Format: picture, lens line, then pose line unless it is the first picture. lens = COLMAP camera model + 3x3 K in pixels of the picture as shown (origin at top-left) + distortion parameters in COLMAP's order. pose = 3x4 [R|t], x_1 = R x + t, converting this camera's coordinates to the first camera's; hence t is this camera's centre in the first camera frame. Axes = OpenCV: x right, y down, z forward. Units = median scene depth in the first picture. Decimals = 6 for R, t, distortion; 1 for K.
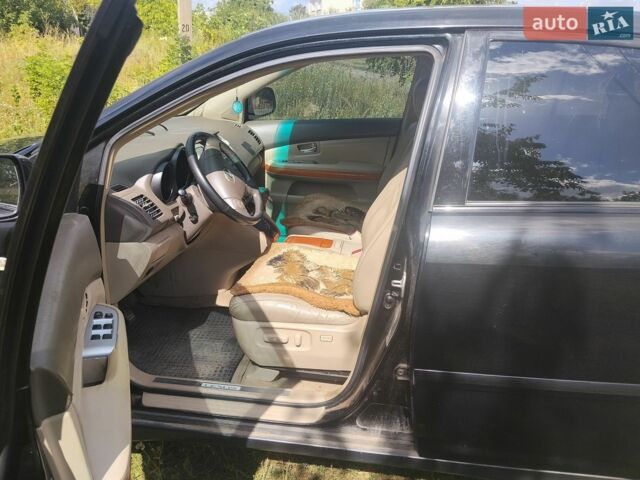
lens RADIAL K [[543.3, 0, 320.0], [0, 543.3, 240.0], [0, 0, 1]] dist [0.065236, -0.143576]
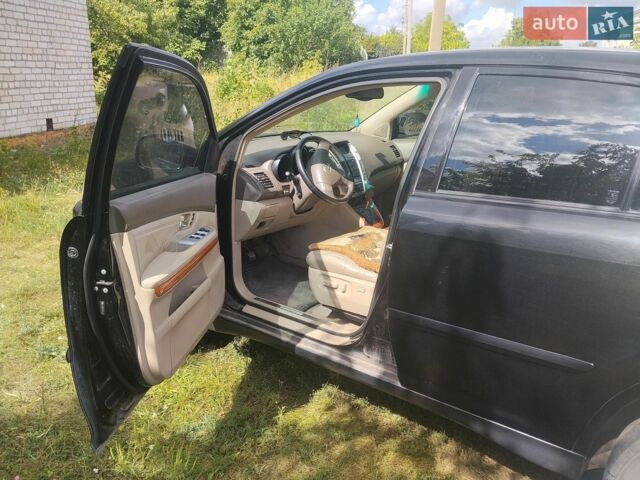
lens RADIAL K [[543.3, 0, 320.0], [0, 543.3, 240.0], [0, 0, 1]] dist [0.065236, -0.143576]
pose [[0.883826, 0.143008, -0.445421, 0.509999], [-0.169354, 0.985359, -0.019679, 0.104535], [0.436085, 0.092827, 0.895105, -0.268063]]
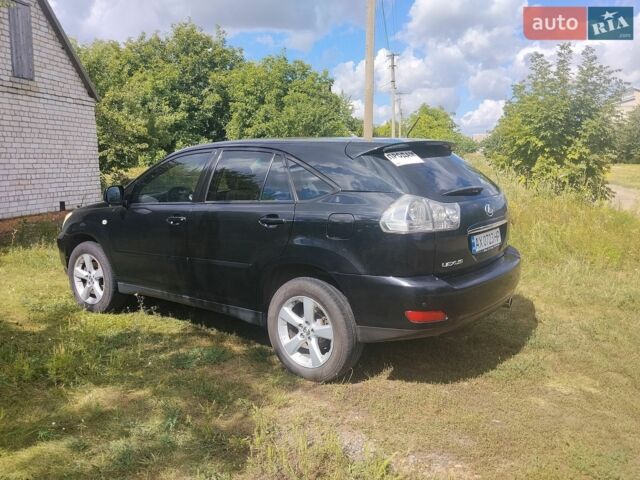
lens RADIAL K [[543.3, 0, 320.0], [0, 543.3, 240.0], [0, 0, 1]] dist [0.065236, -0.143576]
pose [[0.868145, 0.040101, -0.494688, 1.850223], [-0.140362, 0.975878, -0.167217, 0.441690], [0.476049, 0.214604, 0.852832, -0.971107]]
